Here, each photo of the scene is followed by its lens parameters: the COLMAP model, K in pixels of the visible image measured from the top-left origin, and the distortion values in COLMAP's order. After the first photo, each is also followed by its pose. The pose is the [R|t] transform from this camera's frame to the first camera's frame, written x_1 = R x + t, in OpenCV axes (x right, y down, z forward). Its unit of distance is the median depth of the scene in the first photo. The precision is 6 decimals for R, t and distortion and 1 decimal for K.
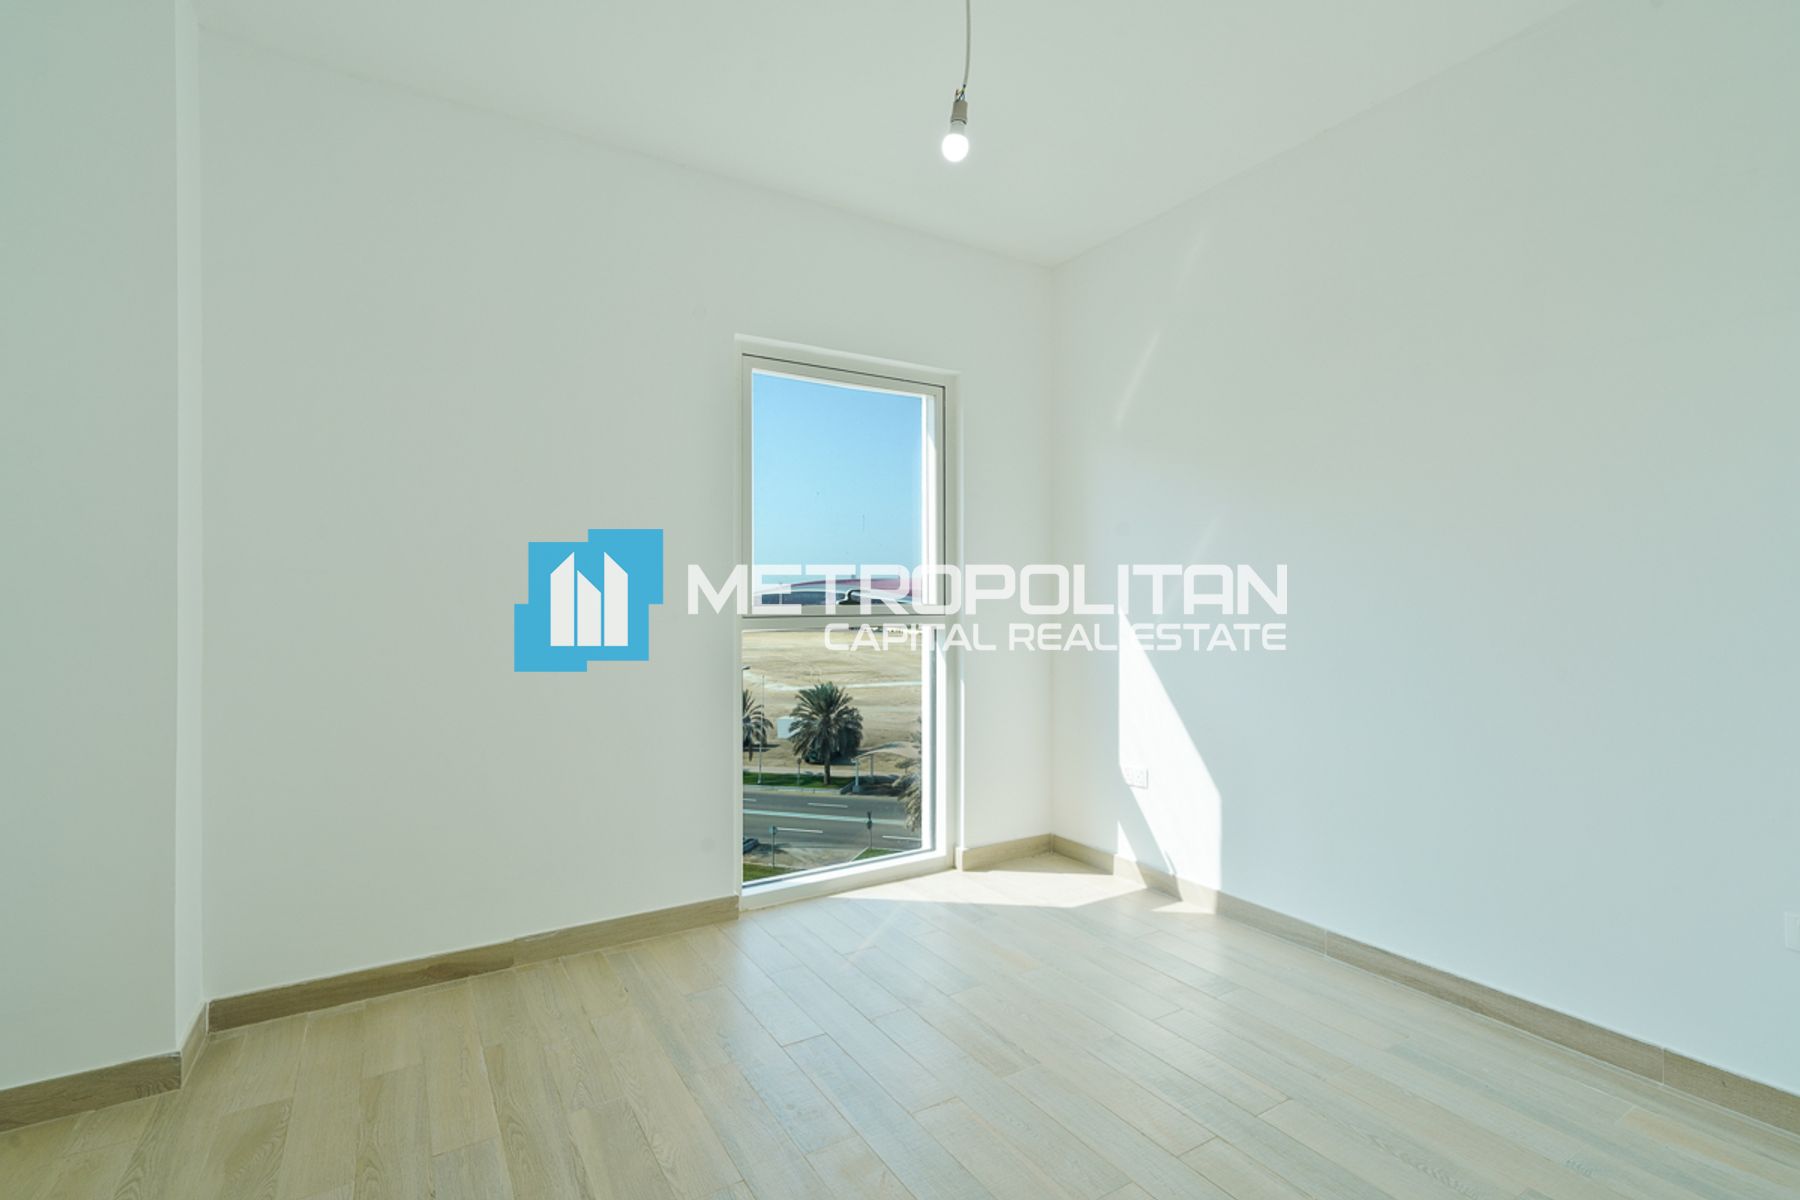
lens RADIAL K [[826.9, 0, 884.7], [0, 826.9, 597.8], [0, 0, 1]] dist [-0.011223, 0.013332]
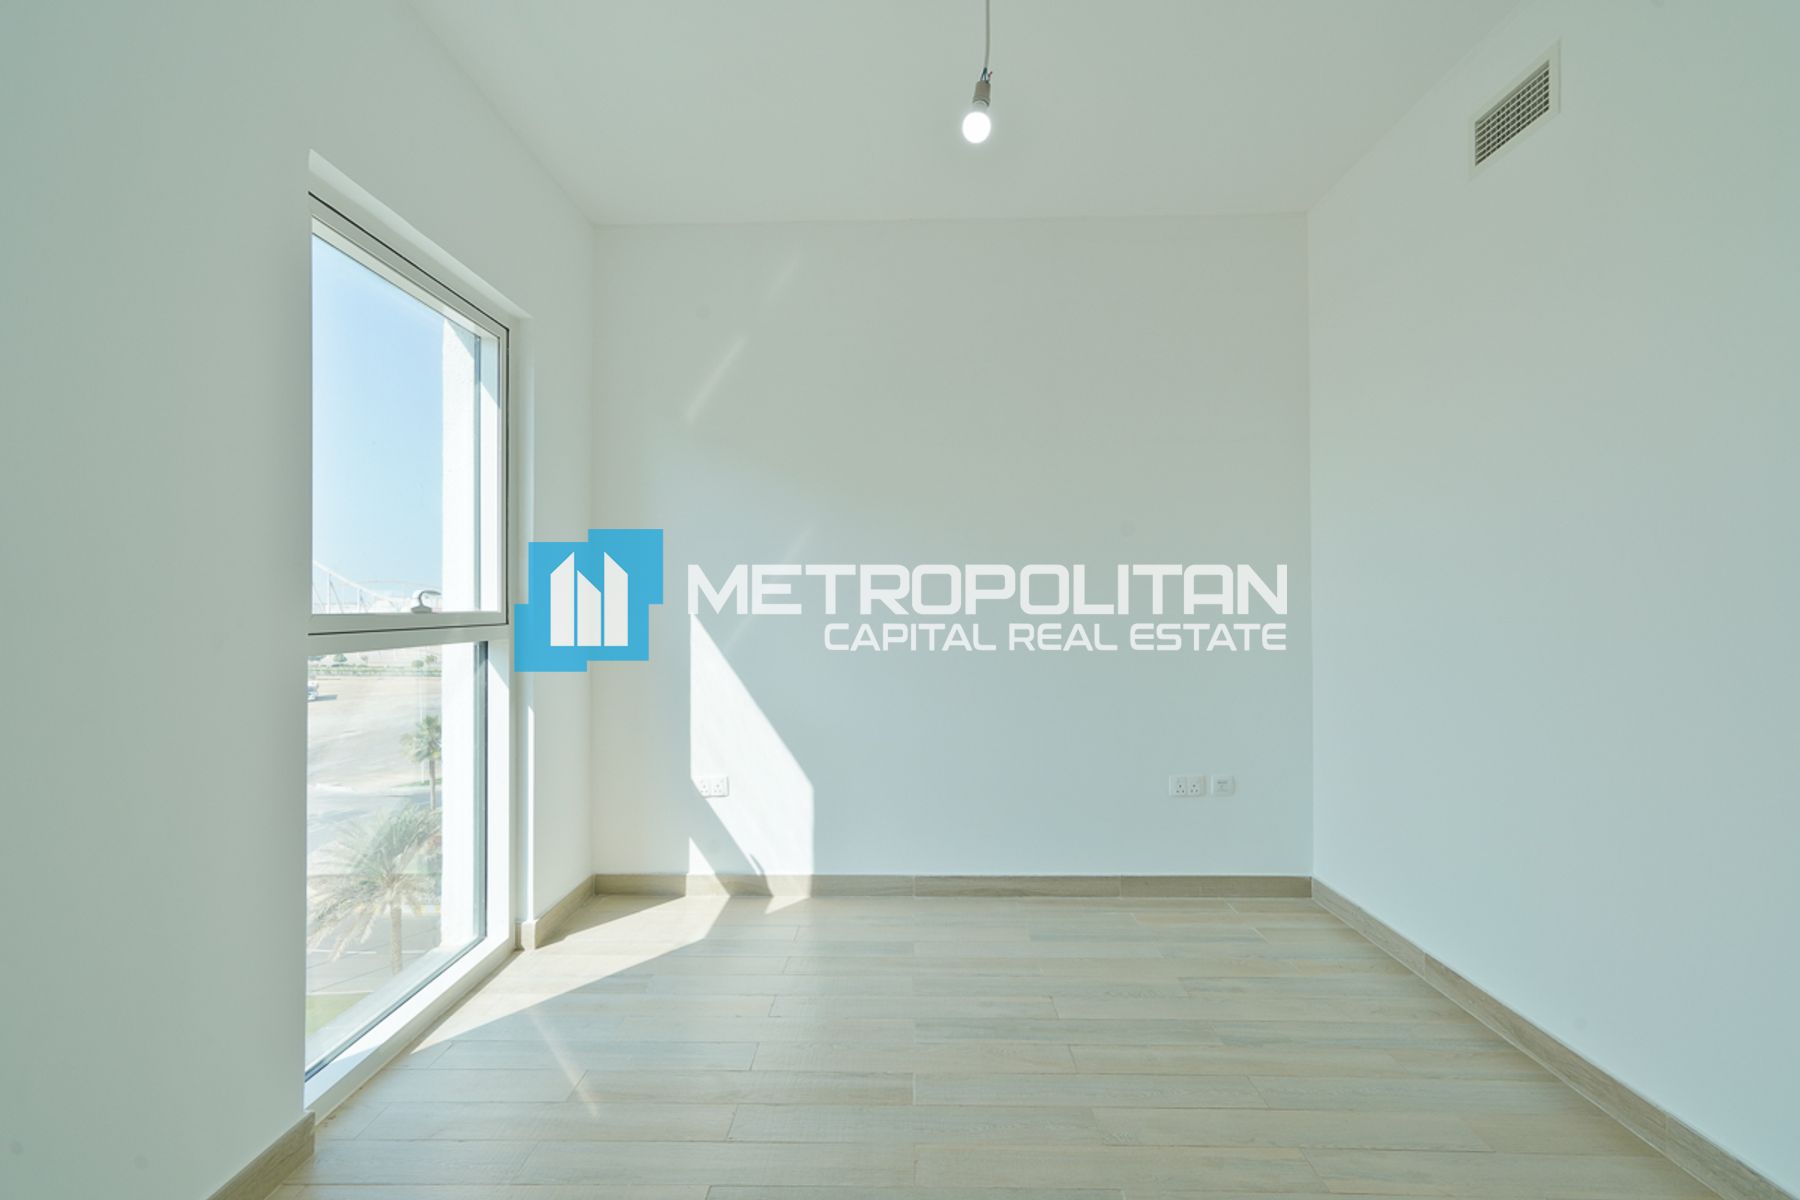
lens RADIAL K [[826.9, 0, 884.7], [0, 826.9, 597.8], [0, 0, 1]] dist [-0.011223, 0.013332]
pose [[0.531583, 0.003416, 0.847000, -0.436893], [0.002492, 0.999981, -0.005596, 0.000524], [-0.847003, 0.005085, 0.531564, 0.328808]]
